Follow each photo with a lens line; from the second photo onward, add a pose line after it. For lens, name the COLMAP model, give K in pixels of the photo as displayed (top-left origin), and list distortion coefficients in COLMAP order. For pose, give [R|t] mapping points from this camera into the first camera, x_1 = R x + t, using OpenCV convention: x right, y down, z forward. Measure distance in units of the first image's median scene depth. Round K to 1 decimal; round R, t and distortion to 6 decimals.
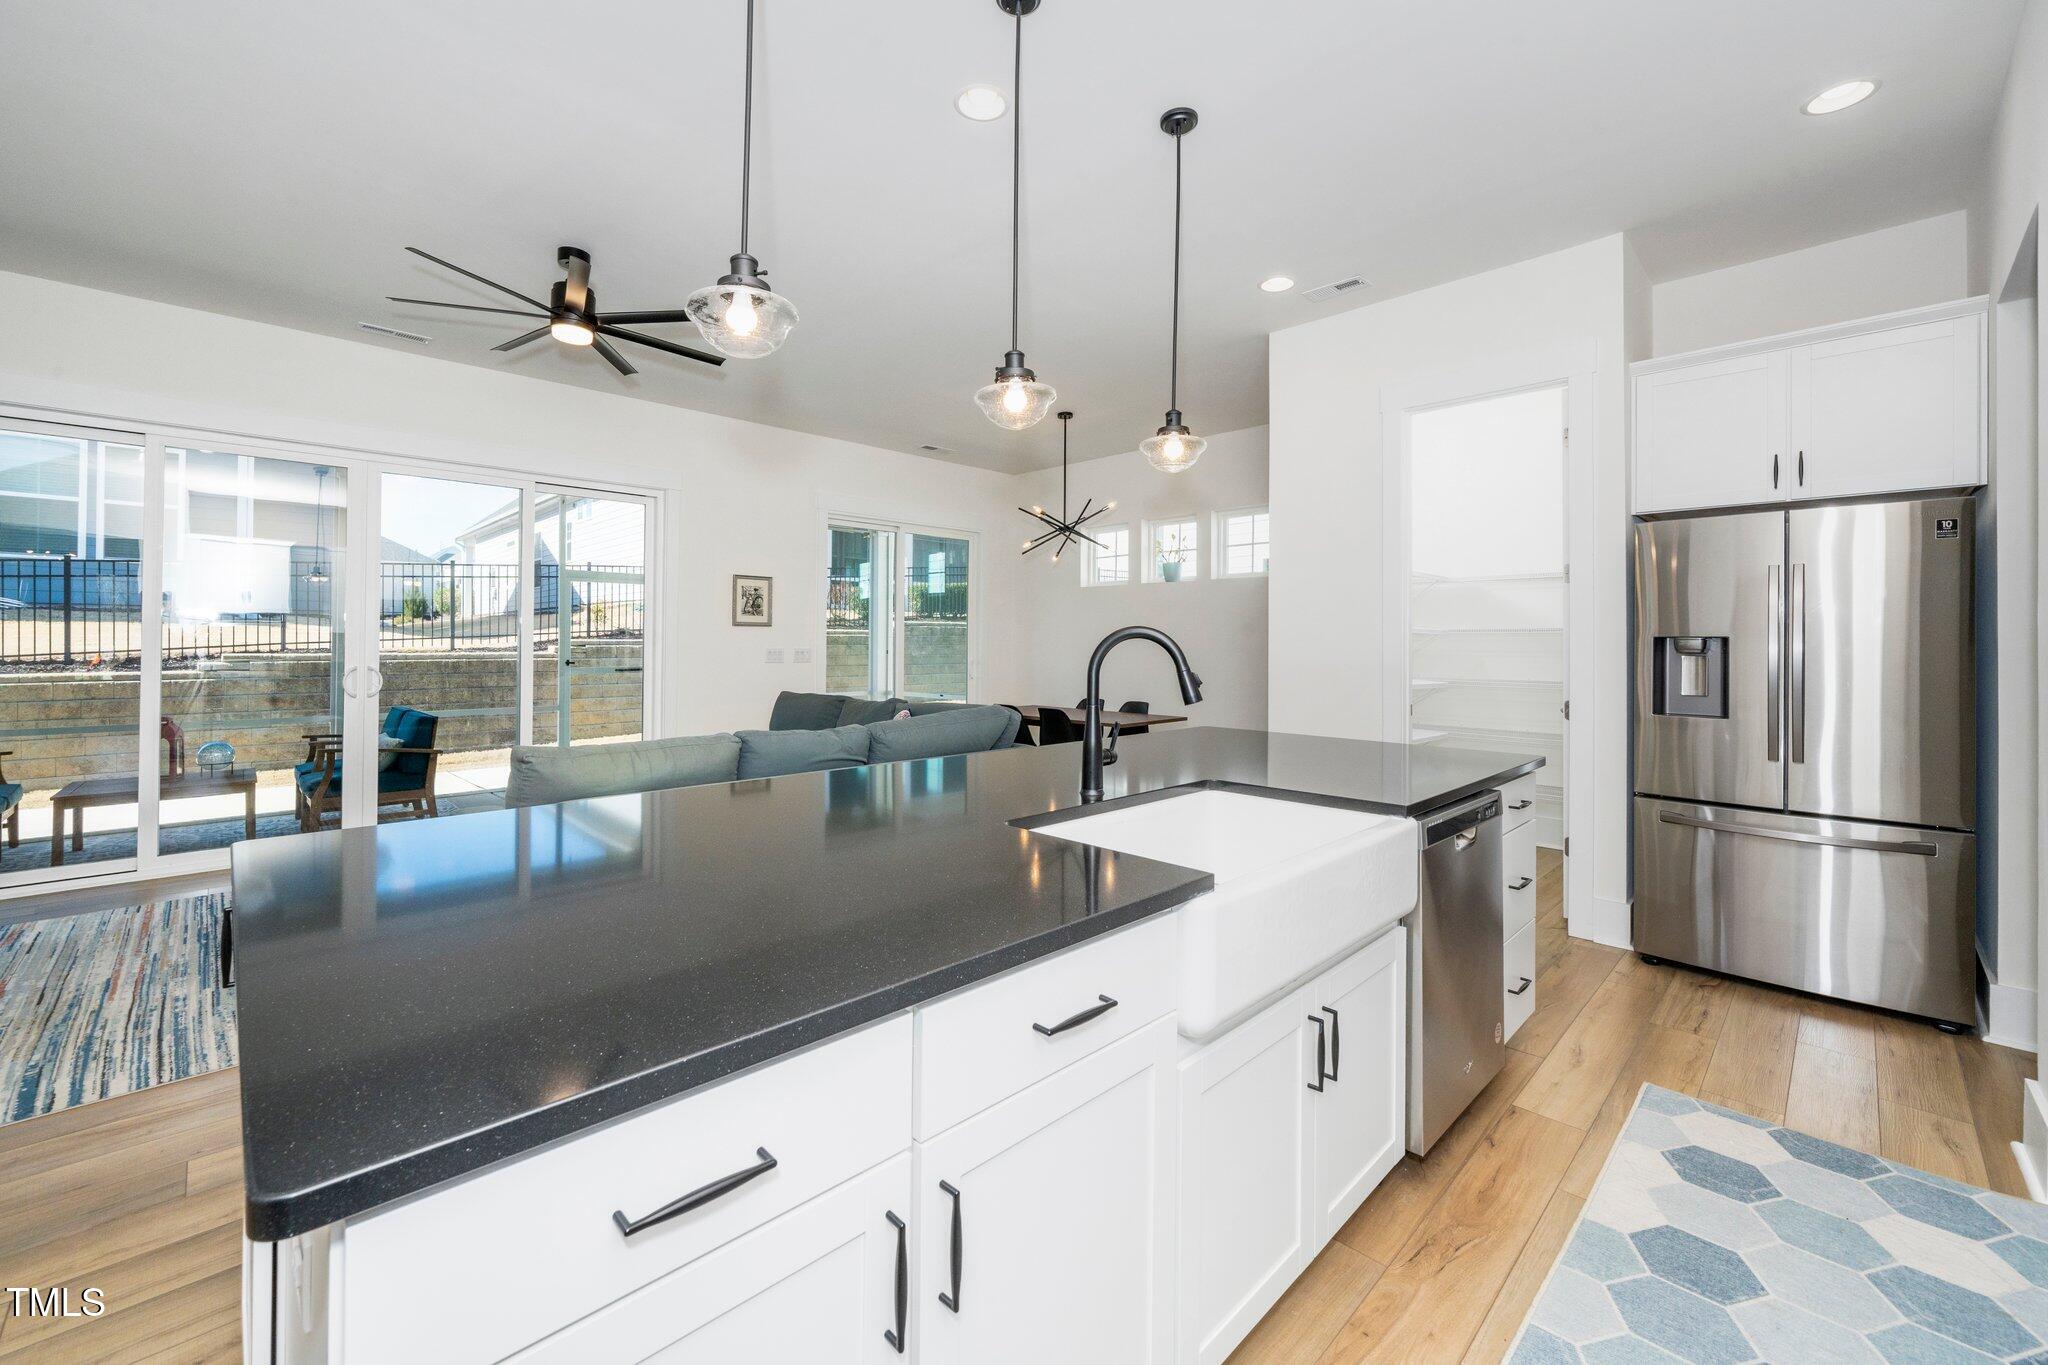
lens RADIAL K [[830.5, 0, 994.4], [0, 830.5, 641.3], [0, 0, 1]] dist [-0.004043, 0.001744]
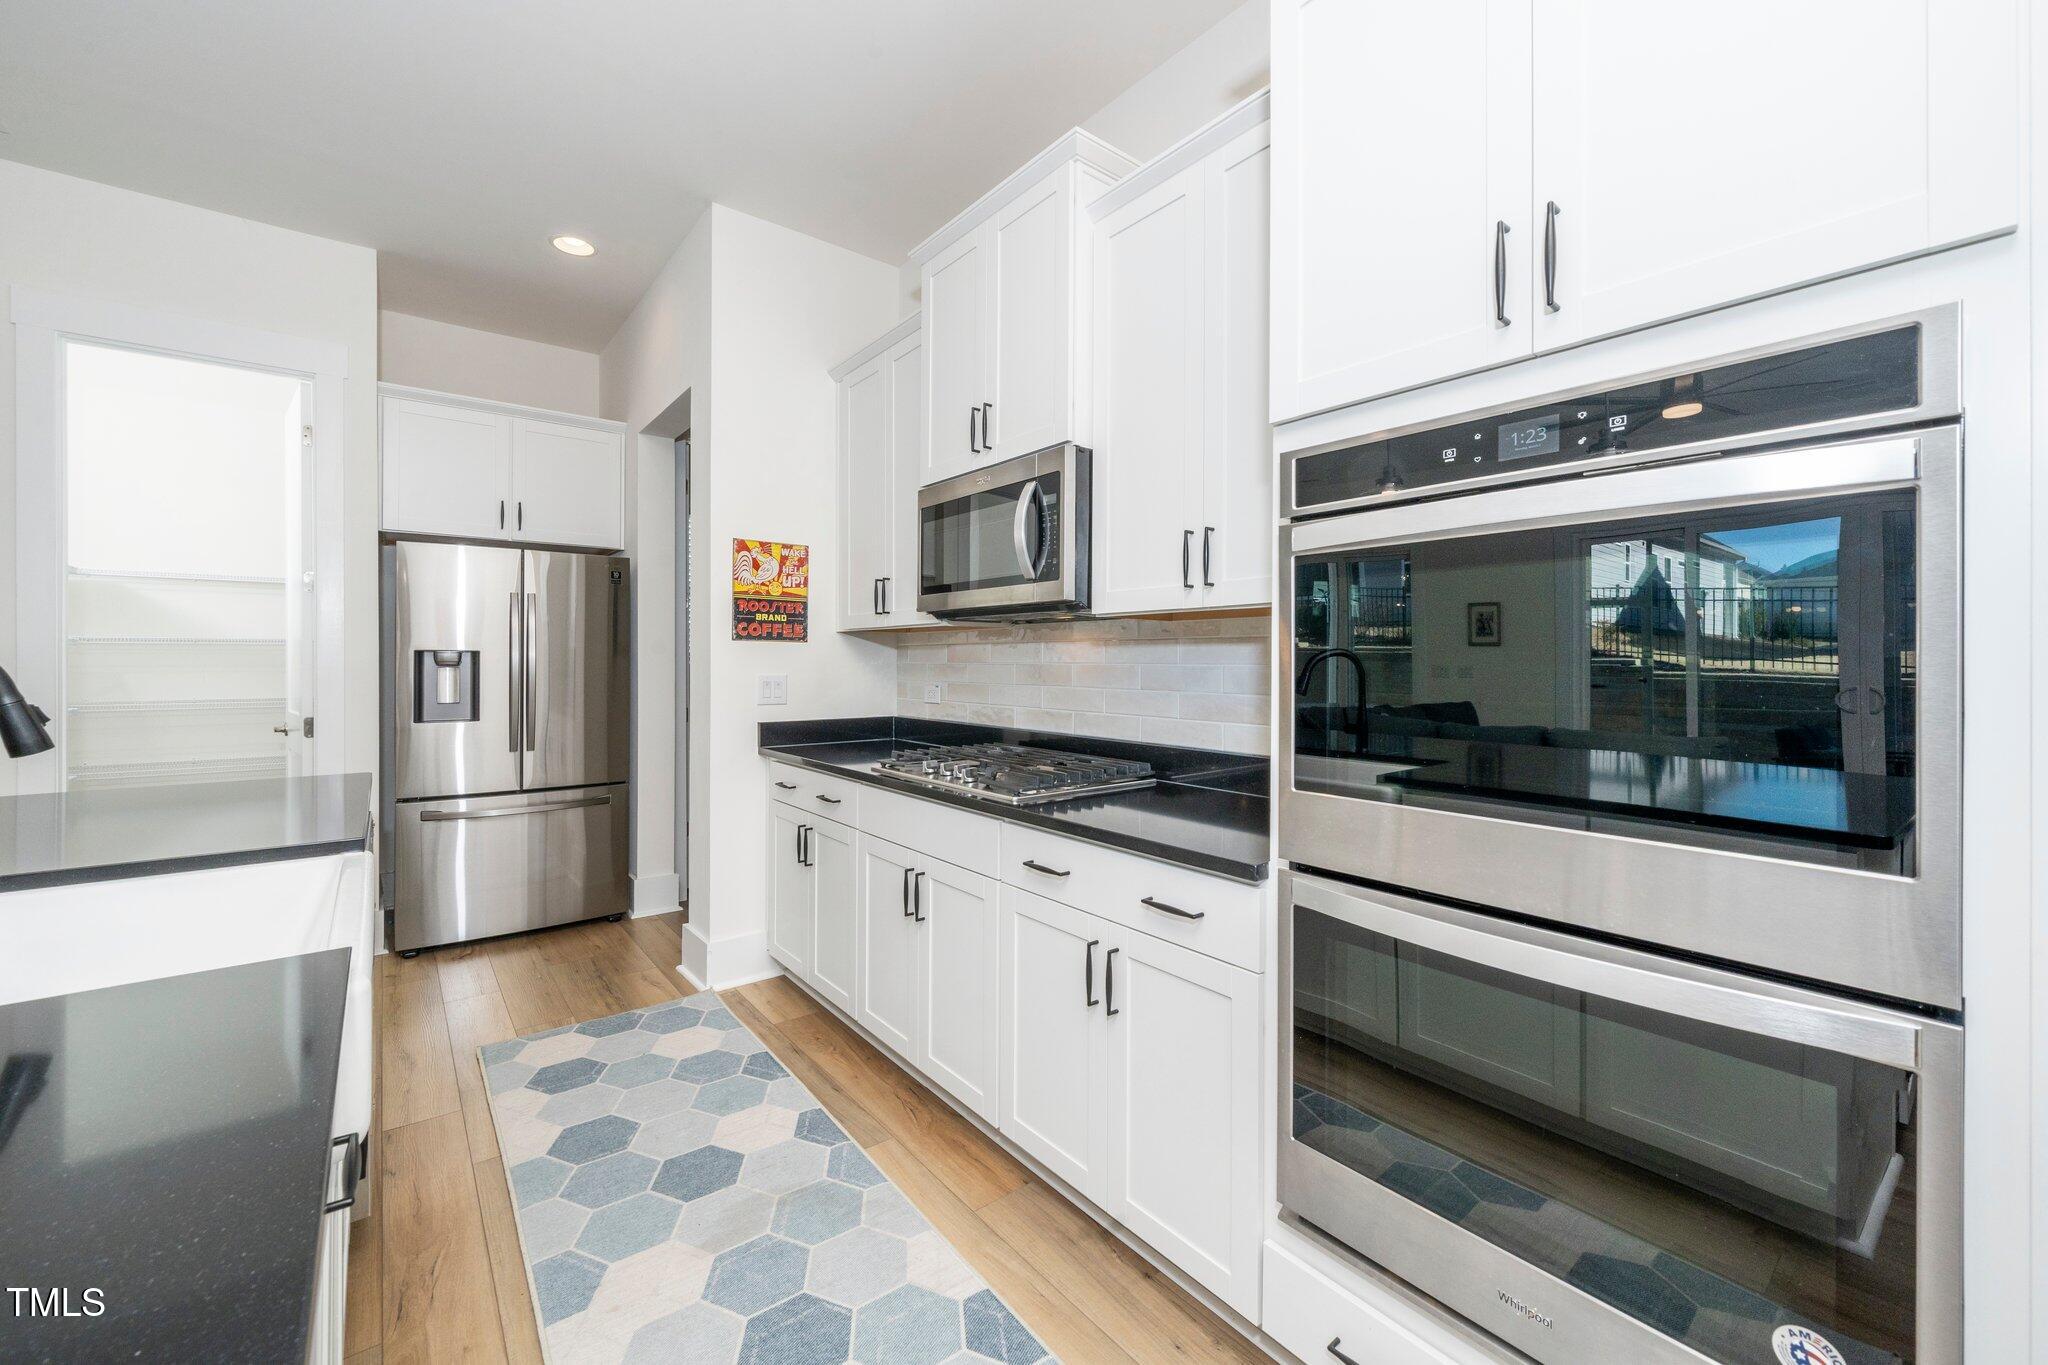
lens RADIAL K [[830.5, 0, 1022.4], [0, 830.5, 672.1], [0, 0, 1]] dist [-0.004043, 0.001744]
pose [[0.087842, -0.017844, 0.995975, -0.305096], [-0.007431, 0.999800, 0.018568, -0.003857], [-0.996107, -0.009032, 0.087692, 0.191190]]
